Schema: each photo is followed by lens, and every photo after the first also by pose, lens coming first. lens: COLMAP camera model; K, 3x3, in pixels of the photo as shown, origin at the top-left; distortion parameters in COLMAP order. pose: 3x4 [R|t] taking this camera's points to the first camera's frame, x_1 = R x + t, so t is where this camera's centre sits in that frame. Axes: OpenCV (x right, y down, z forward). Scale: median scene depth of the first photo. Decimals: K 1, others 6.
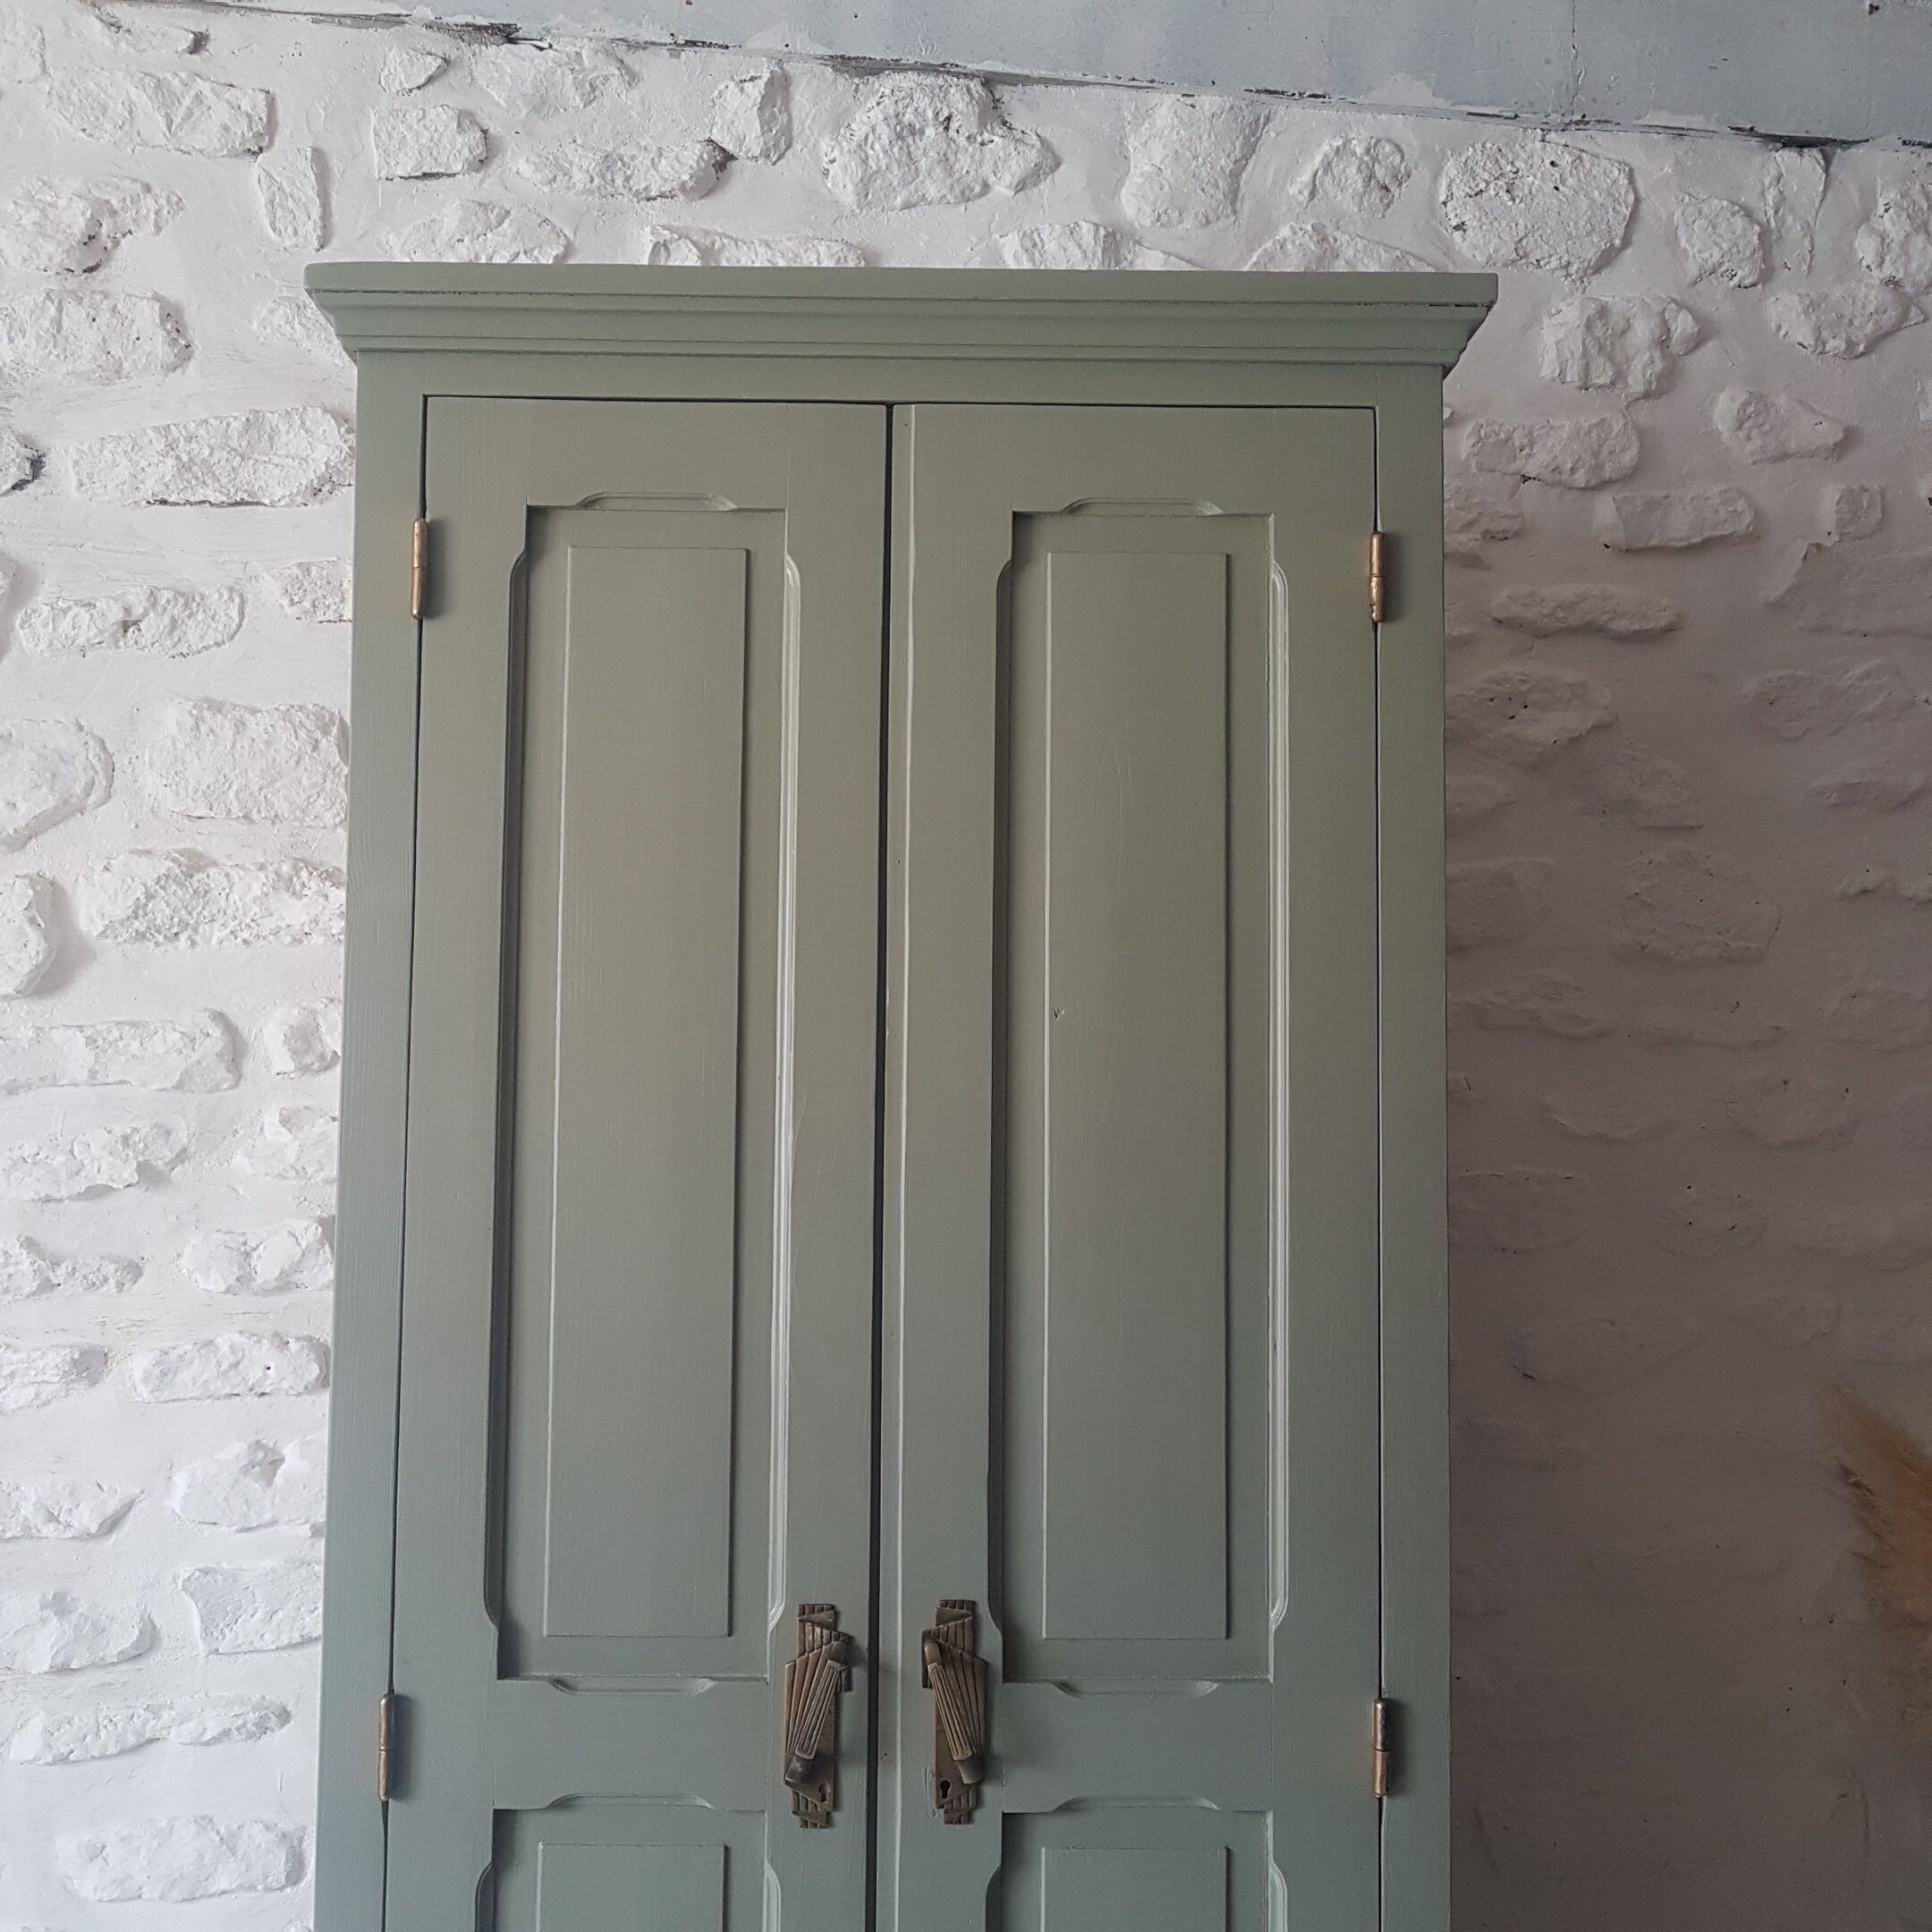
lens RADIAL K [[2036.1, 0, 914.1], [0, 2036.1, 959.1], [0, 0, 1]] dist [0.010975, -0.004237]
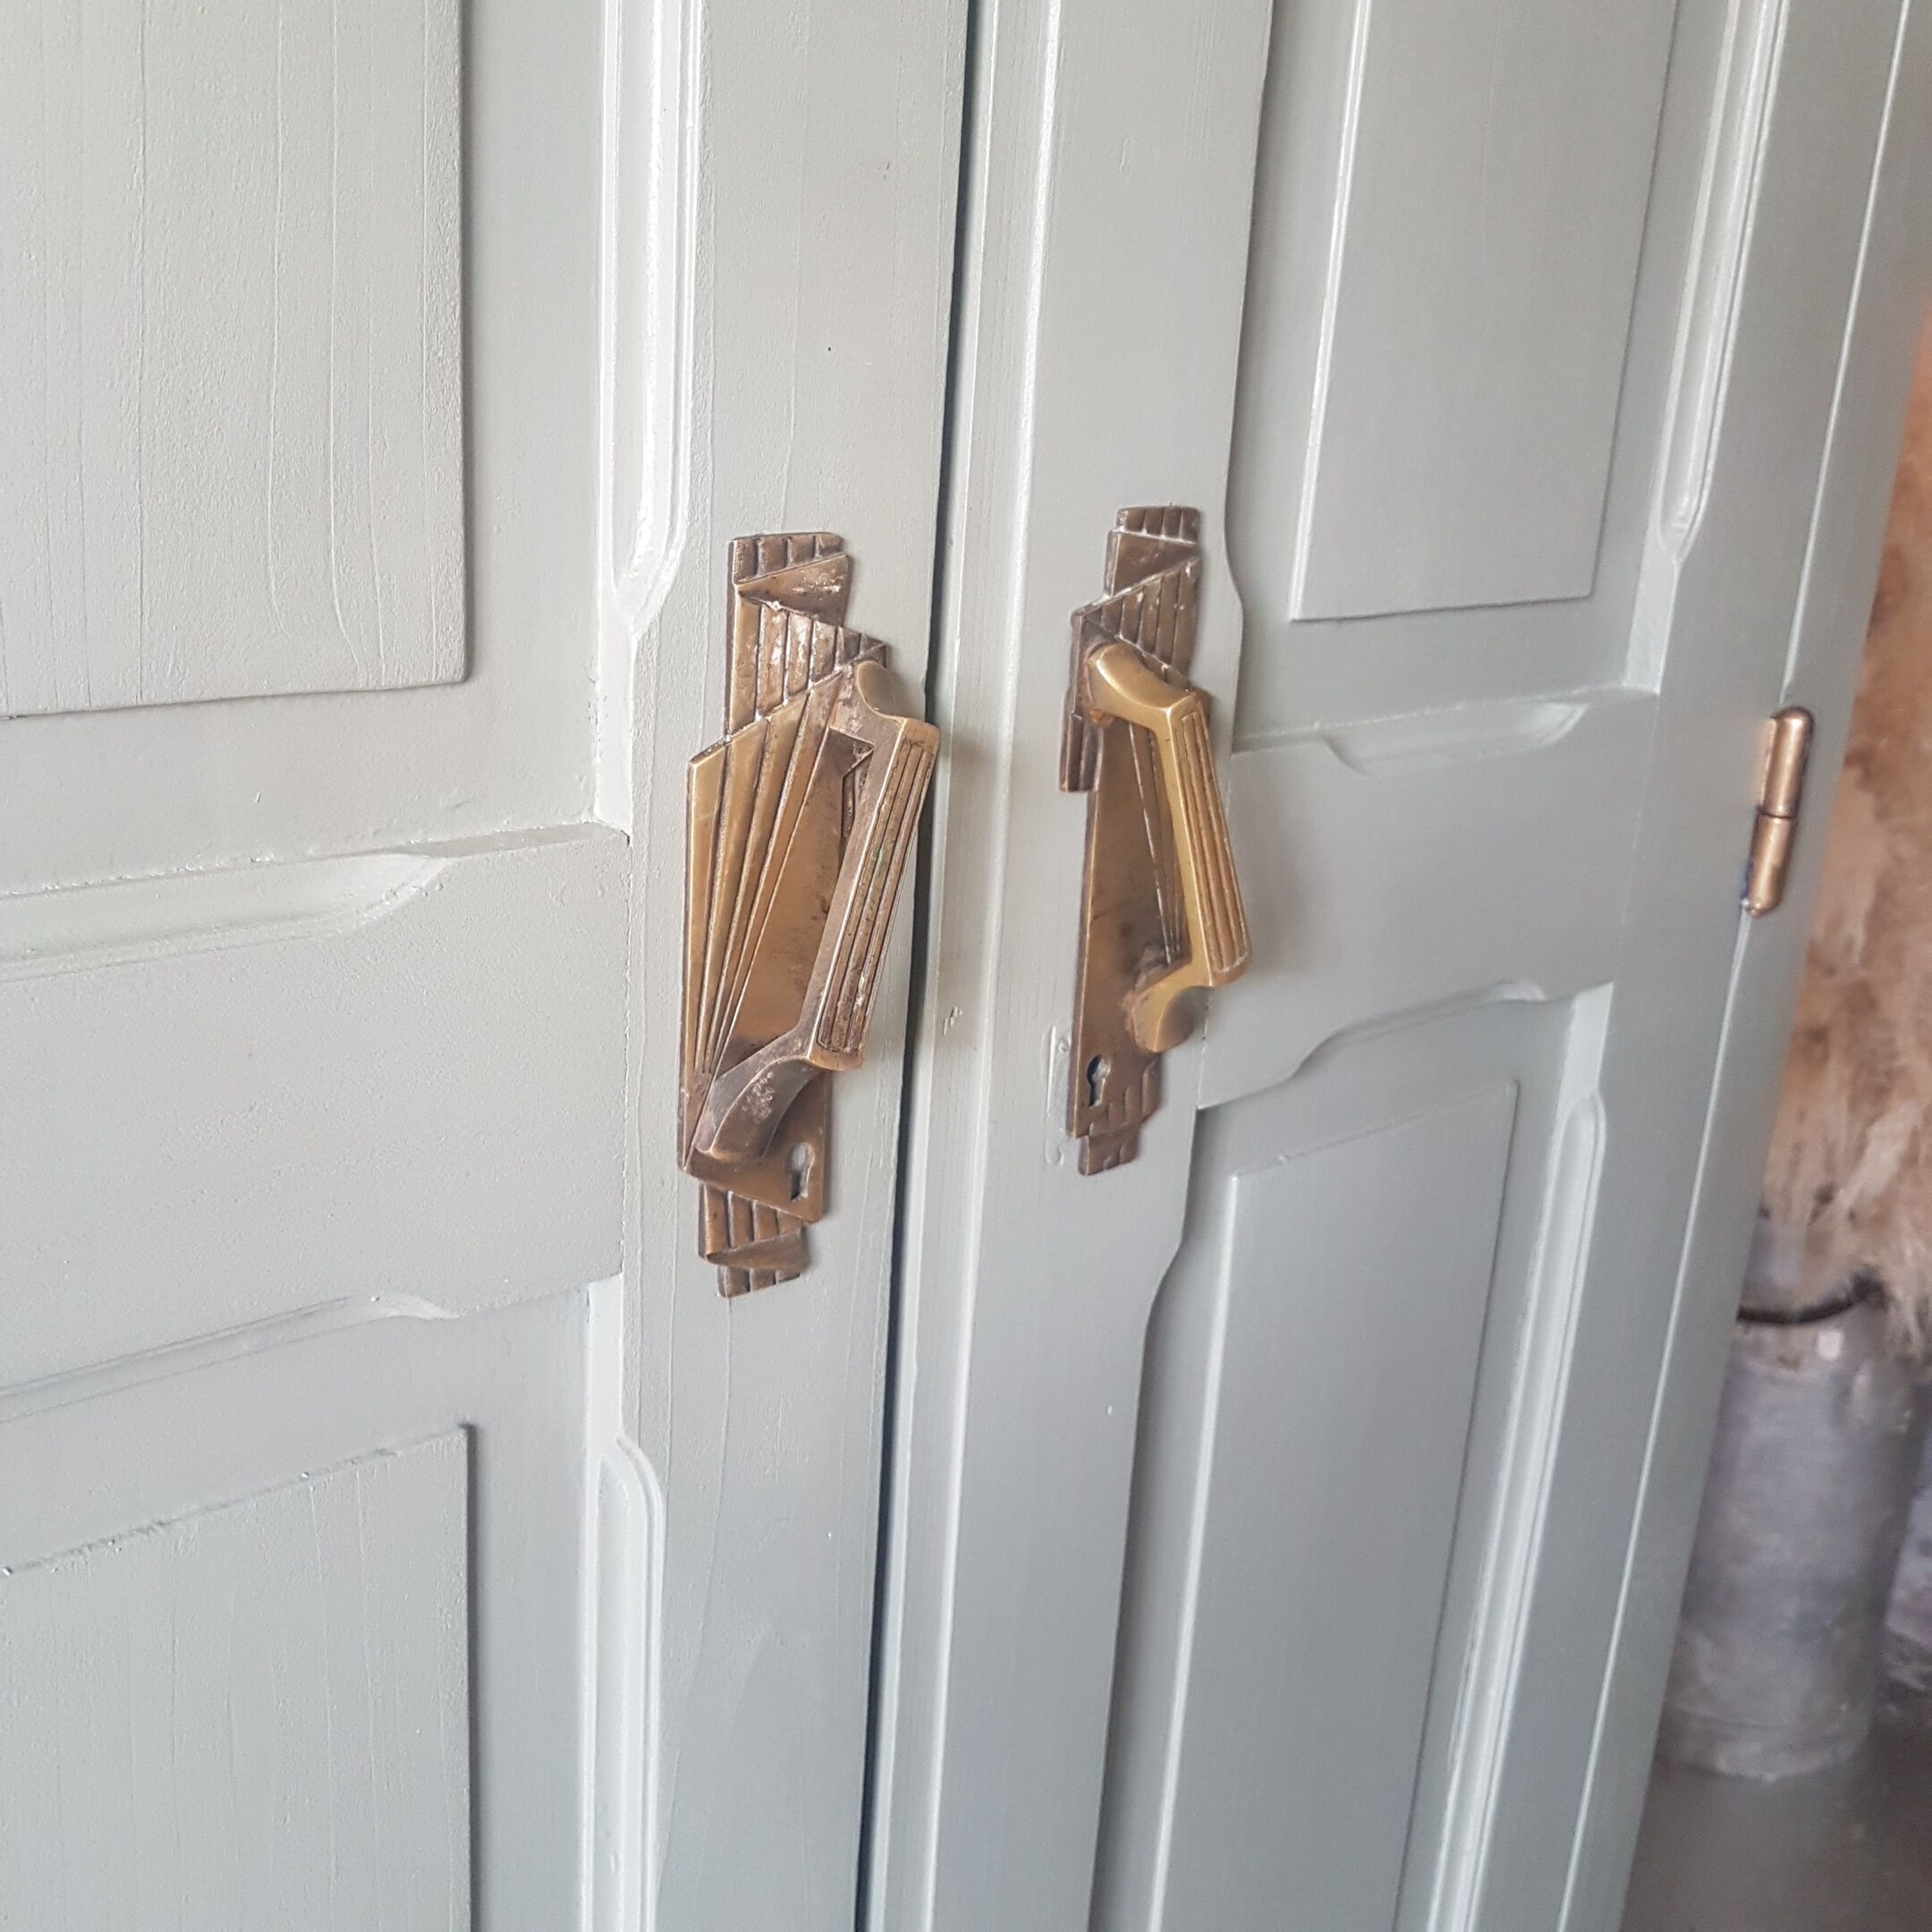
lens RADIAL K [[2166.3, 0, 966.0], [0, 2166.3, 966.0], [0, 0, 1]] dist [-0.021513, -0.026299]
pose [[0.749105, -0.157340, 0.643495, -0.219088], [-0.091211, 0.937635, 0.335441, 0.273054], [-0.656142, -0.309975, 0.688036, 0.774786]]
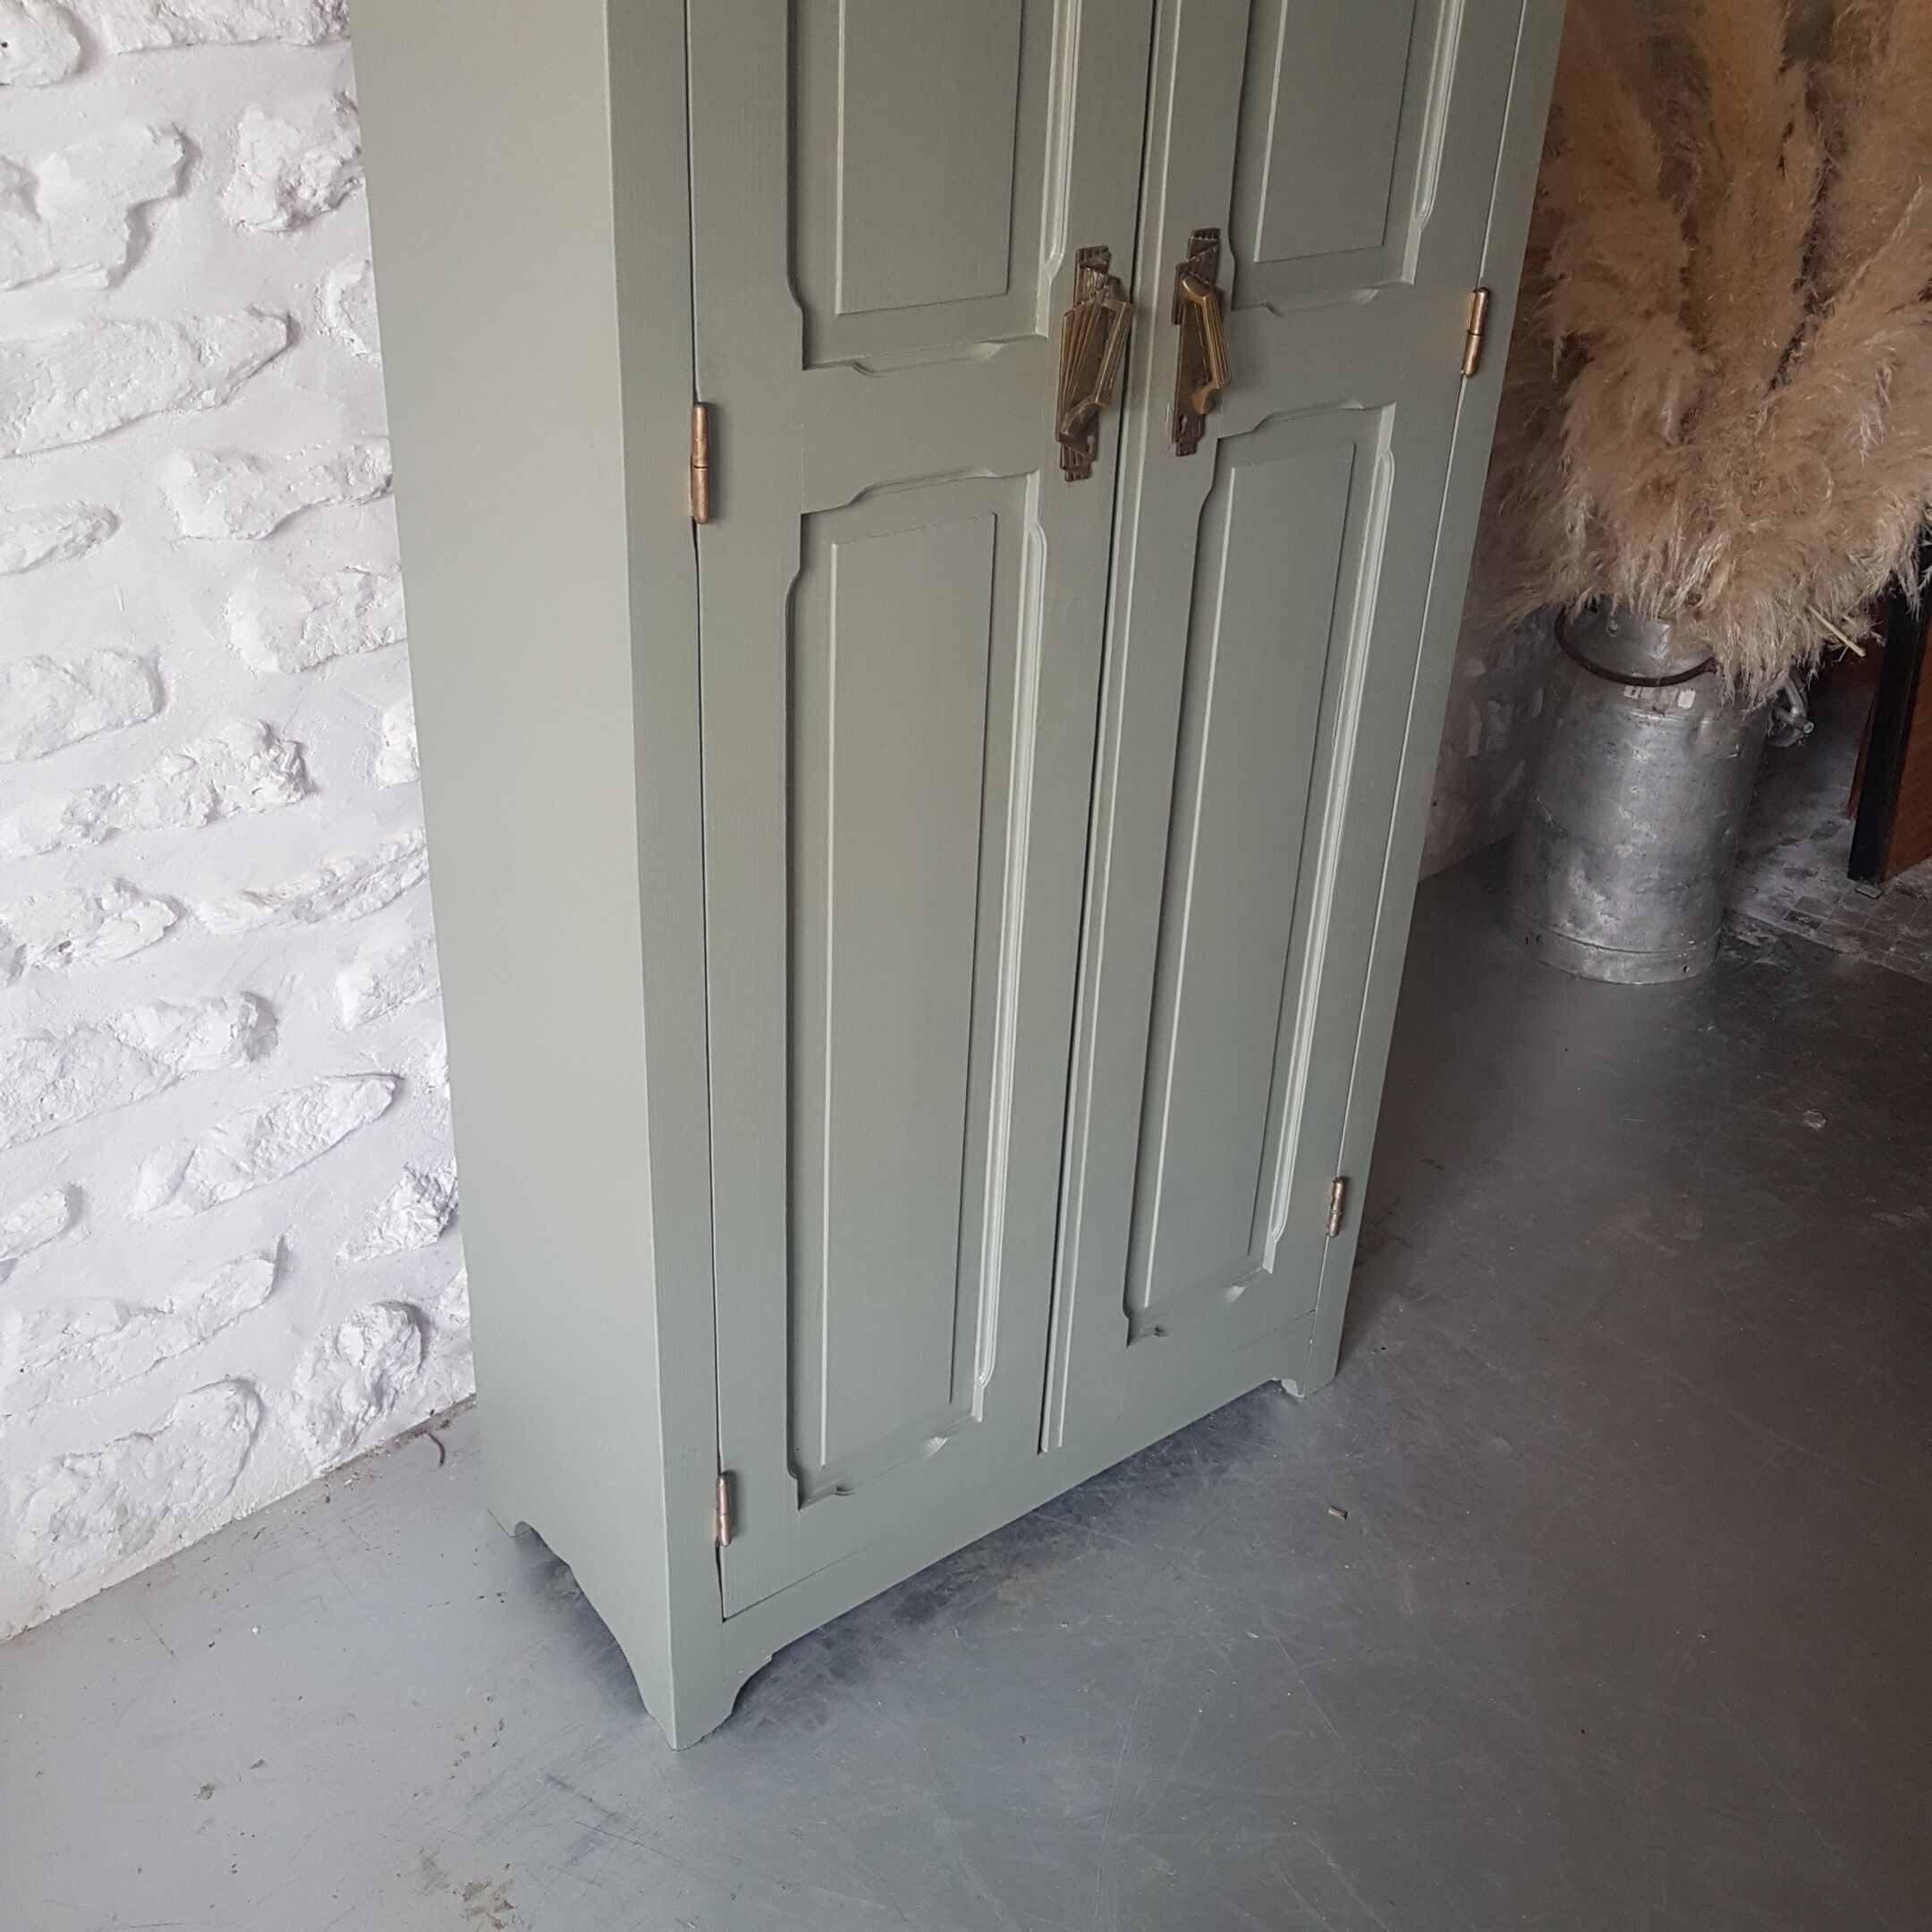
lens RADIAL K [[2036.1, 0, 914.1], [0, 2036.1, 959.1], [0, 0, 1]] dist [0.010975, -0.004237]
pose [[0.811005, -0.272124, 0.517899, -0.677939], [-0.053827, 0.846776, 0.529219, 0.105586], [-0.582558, -0.457076, 0.672092, 0.279802]]
